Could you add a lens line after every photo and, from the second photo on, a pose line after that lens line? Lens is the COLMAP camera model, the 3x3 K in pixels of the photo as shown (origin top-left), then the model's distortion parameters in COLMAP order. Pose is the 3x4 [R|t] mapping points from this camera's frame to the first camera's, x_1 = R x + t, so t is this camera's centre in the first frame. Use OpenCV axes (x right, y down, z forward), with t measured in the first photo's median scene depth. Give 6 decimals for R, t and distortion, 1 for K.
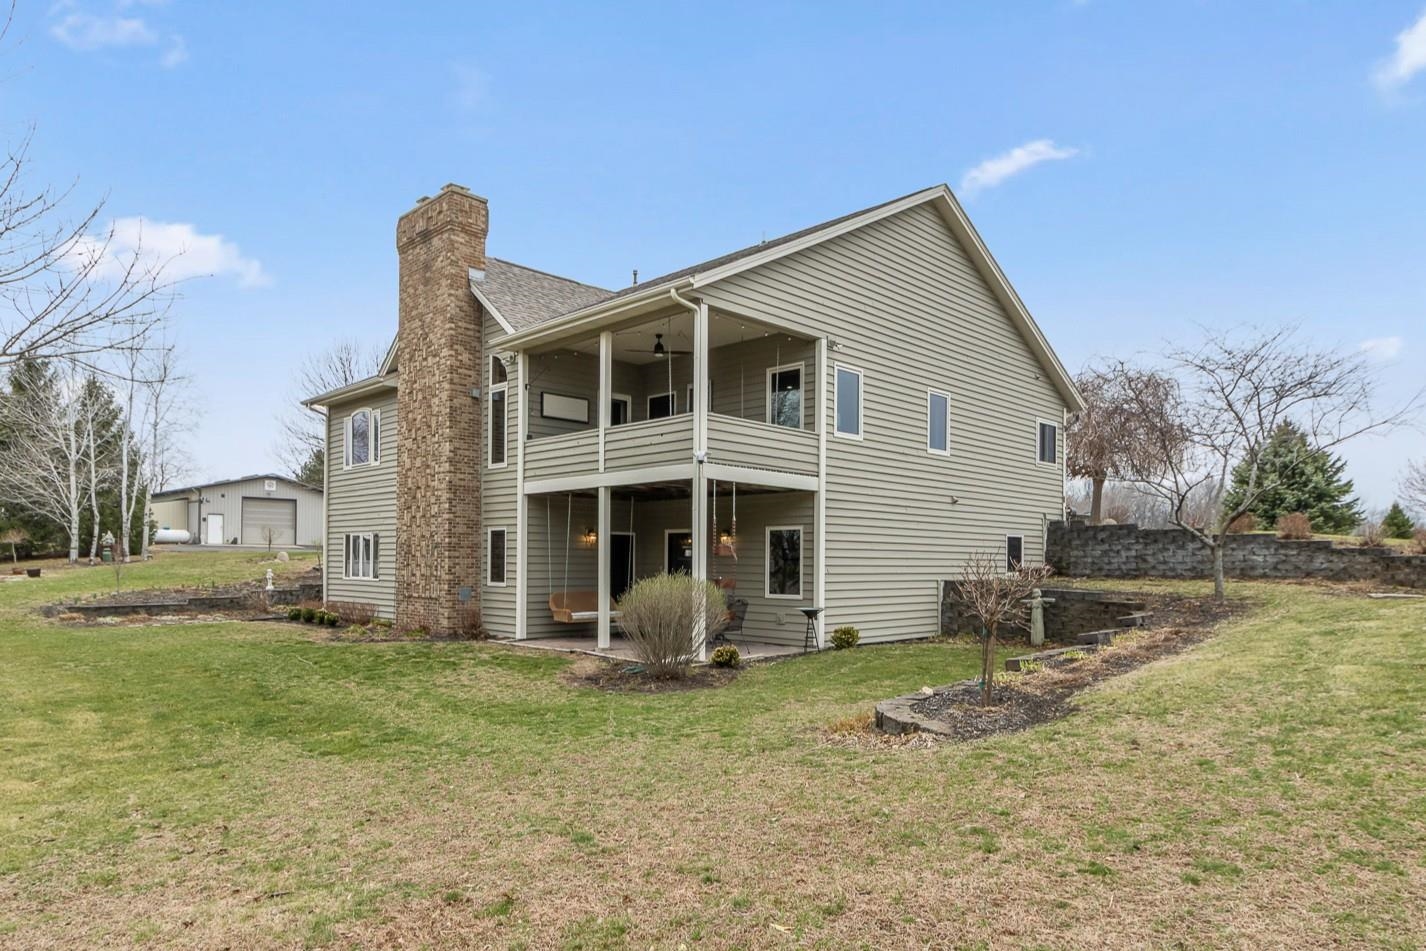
lens RADIAL K [[877.8, 0, 713.9], [0, 877.8, 561.3], [0, 0, 1]] dist [0.002234, 0.001357]
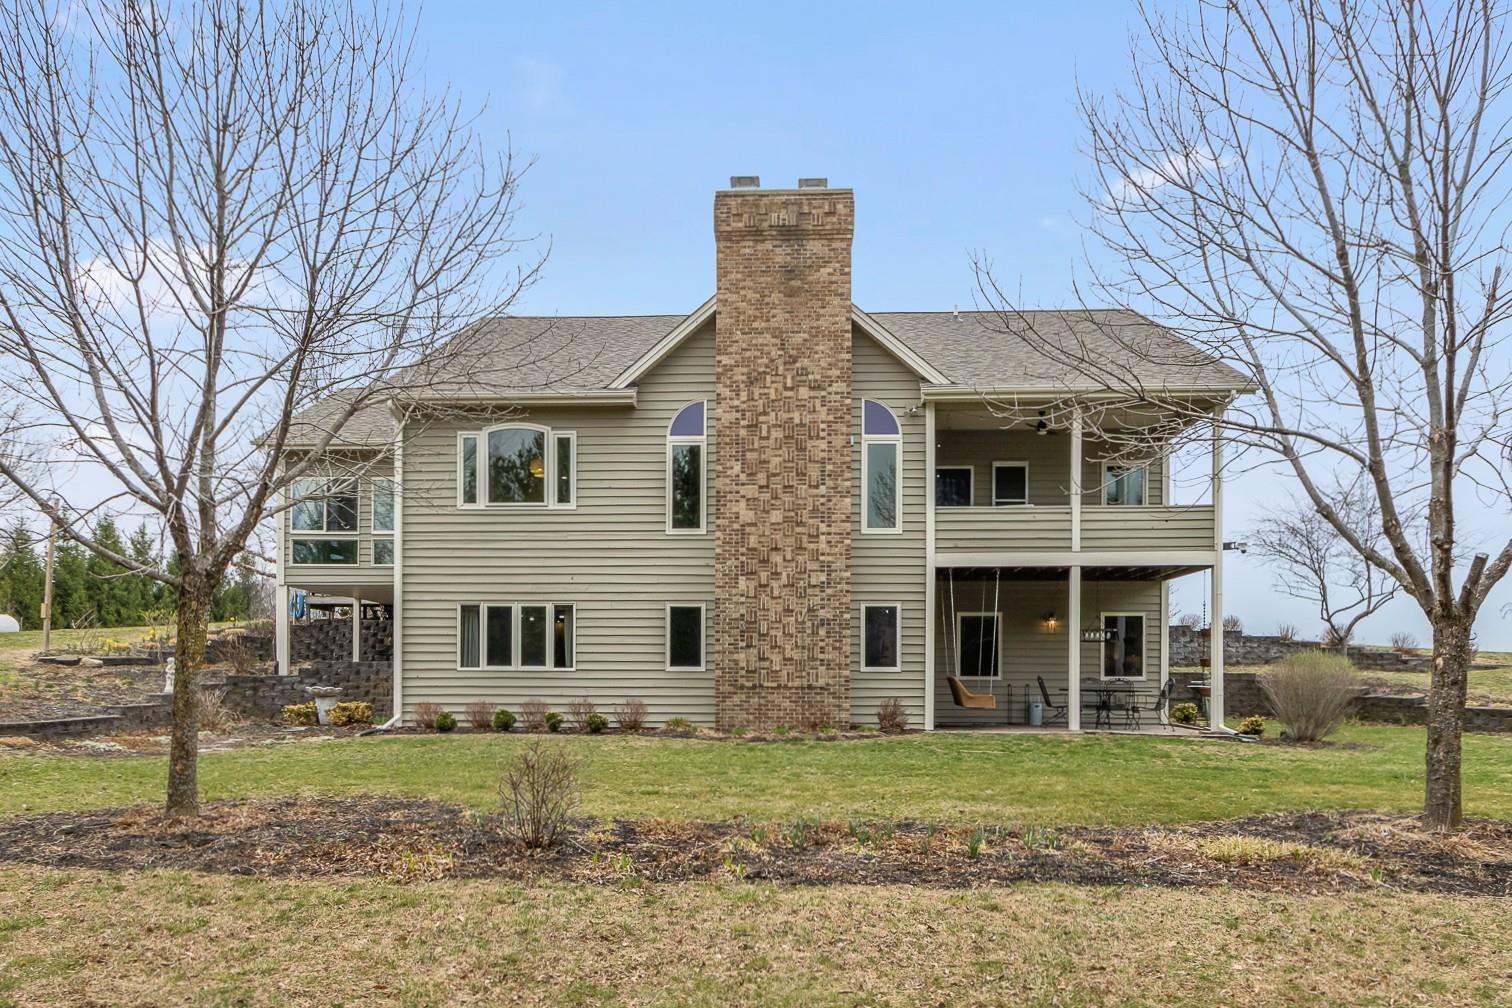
lens RADIAL K [[1090.6, 0, 753.9], [0, 1090.6, 682.5], [0, 0, 1]] dist [-0.003967, -0.000831]
pose [[0.745812, -0.012429, 0.666041, -1.034789], [0.001509, 0.999855, 0.016969, 0.020382], [-0.666155, -0.011651, 0.745722, 0.284641]]
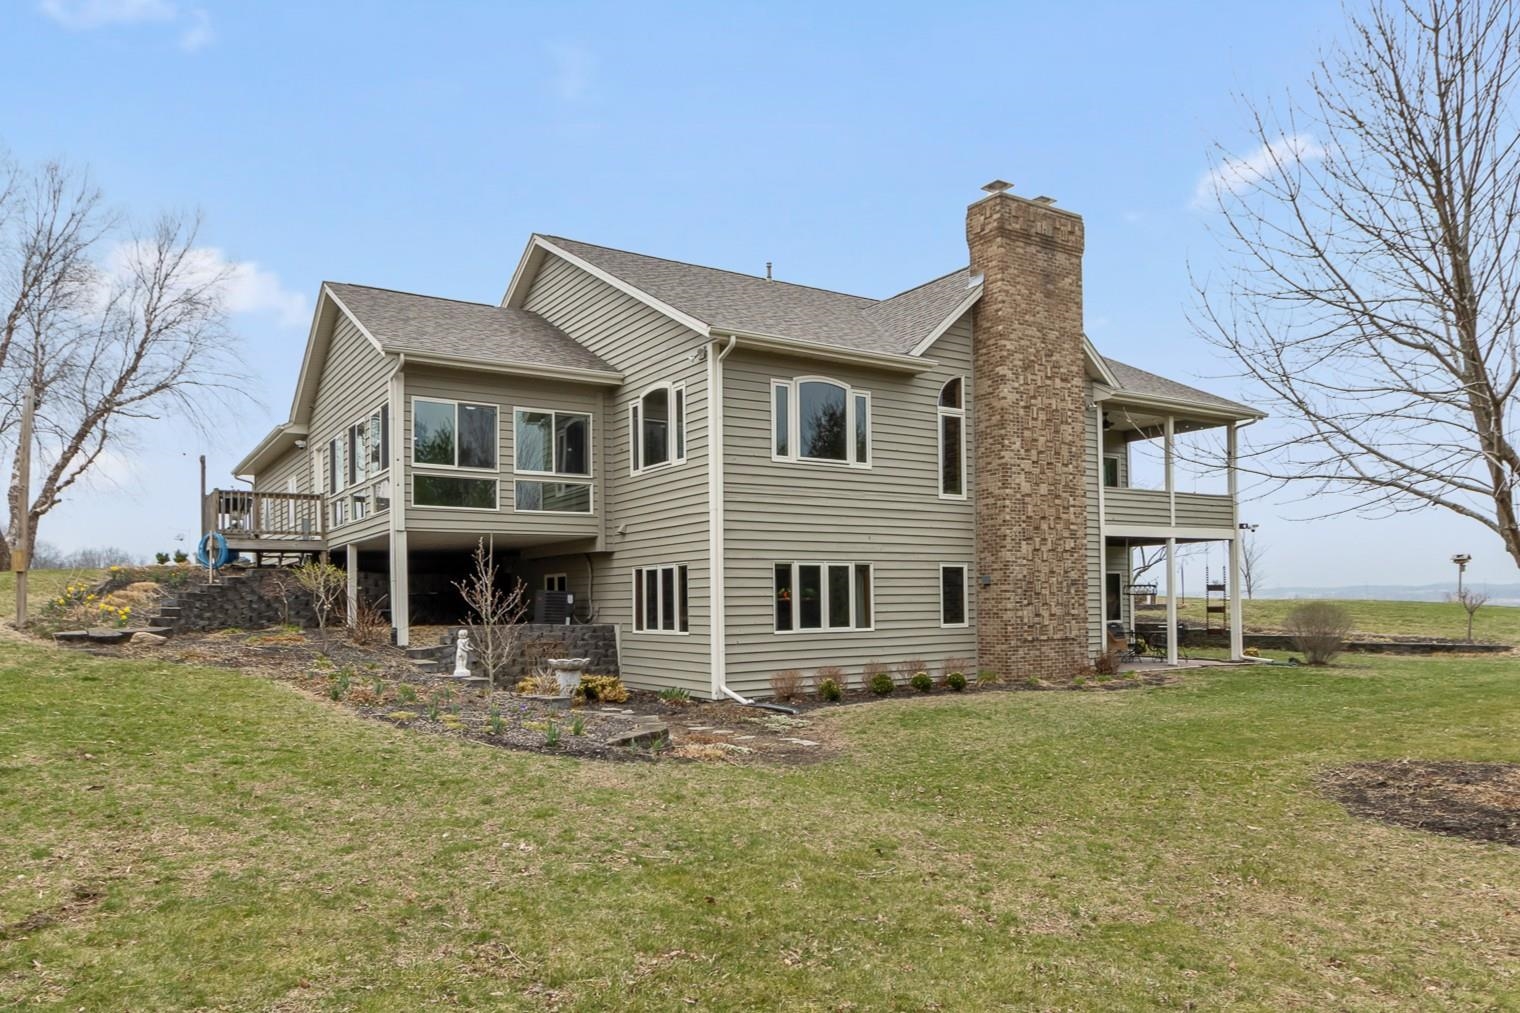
lens RADIAL K [[1019.3, 0, 763.3], [0, 1019.3, 592.5], [0, 0, 1]] dist [0.001972, 0.000753]
pose [[0.206469, -0.003004, 0.978448, -1.451772], [0.013748, 0.999905, 0.000168, -0.011907], [-0.978356, 0.013417, 0.206491, 1.093957]]
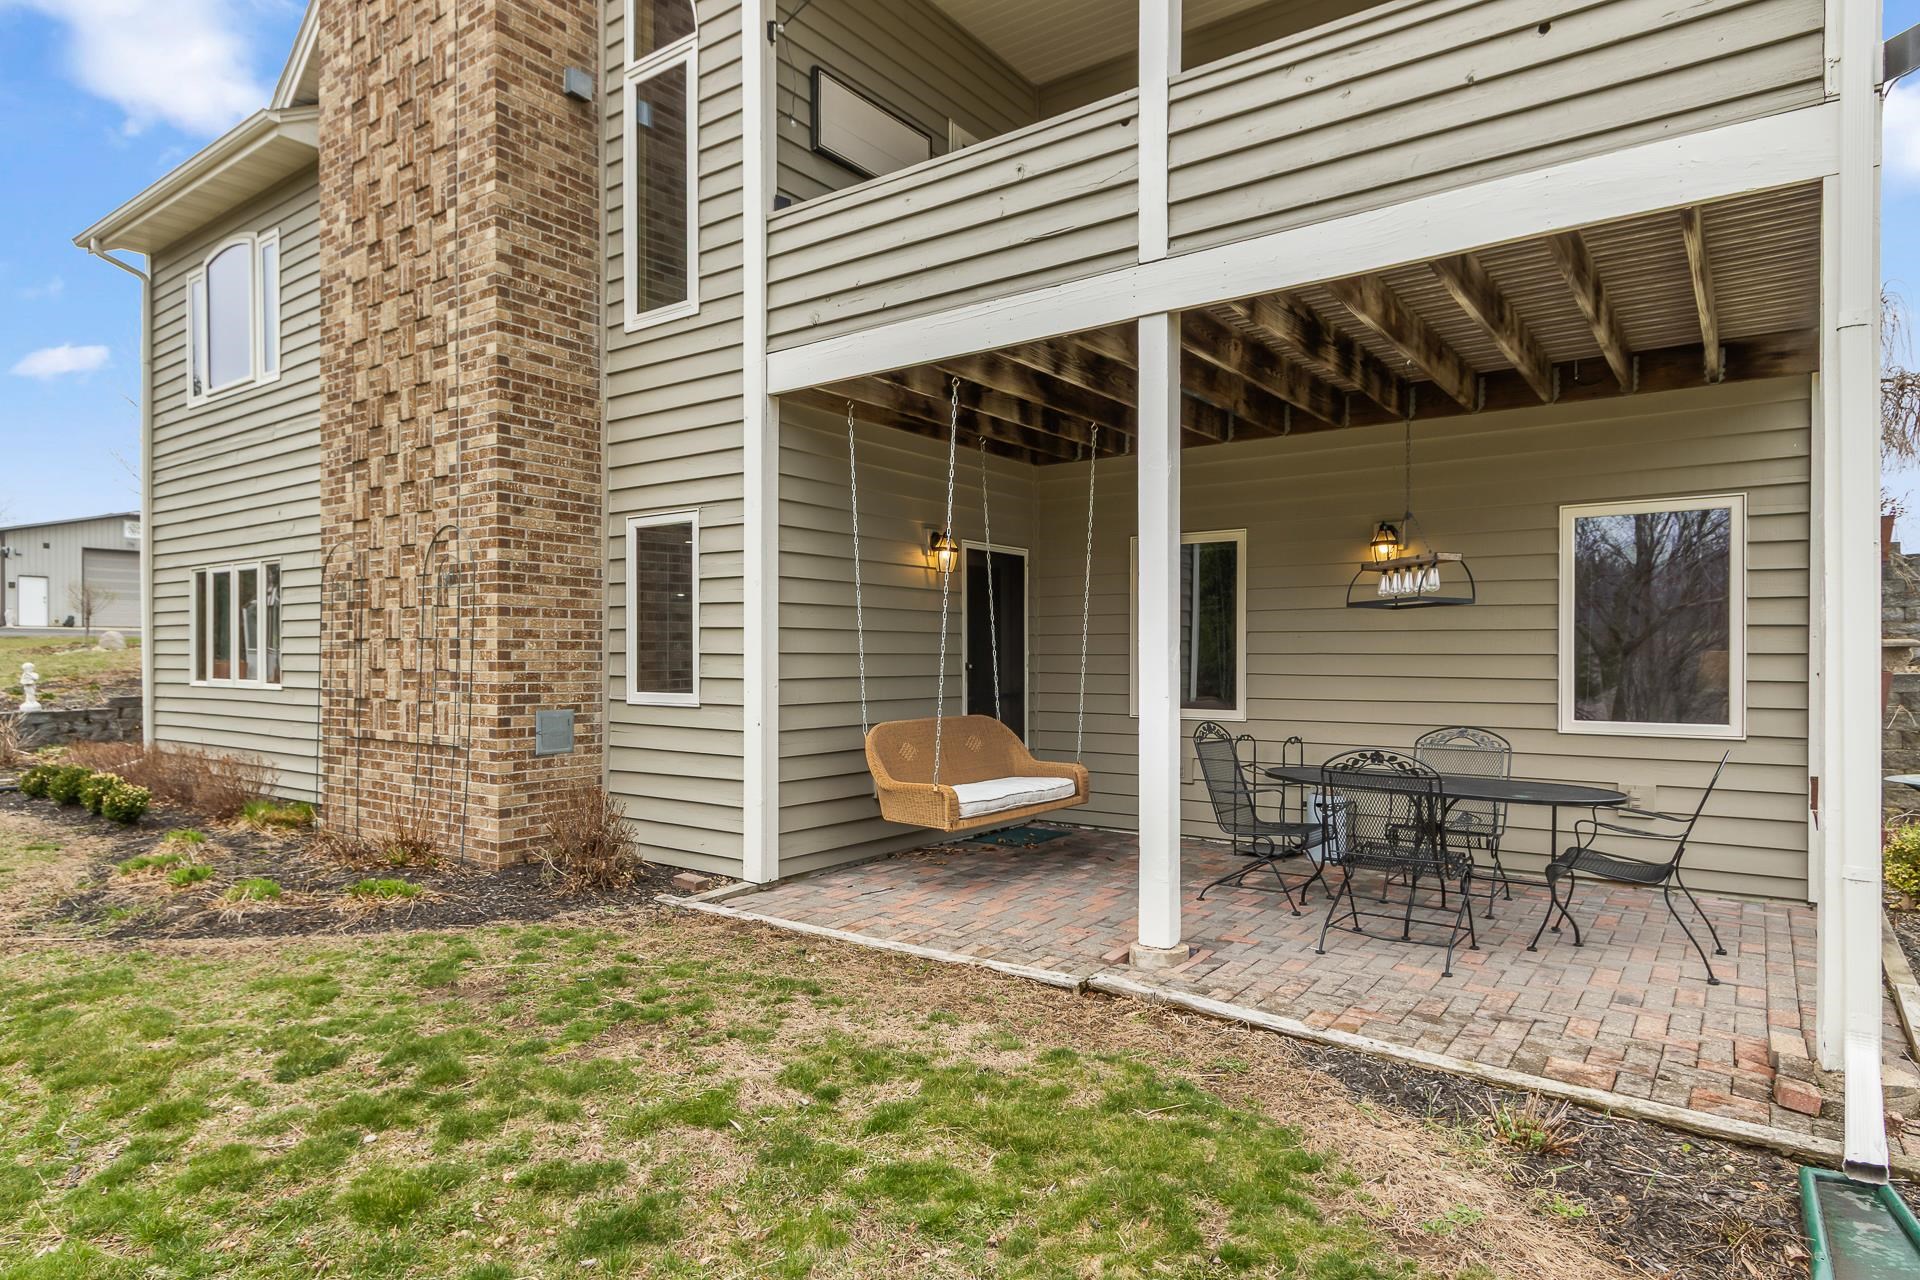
lens RADIAL K [[1097.2, 0, 945.5], [0, 1097.2, 668.2], [0, 0, 1]] dist [0.002849, -0.001024]
pose [[0.990103, -0.009323, 0.140033, -0.199719], [0.007464, 0.999877, 0.013792, 0.010533], [-0.140144, -0.012610, 0.990051, 0.594189]]
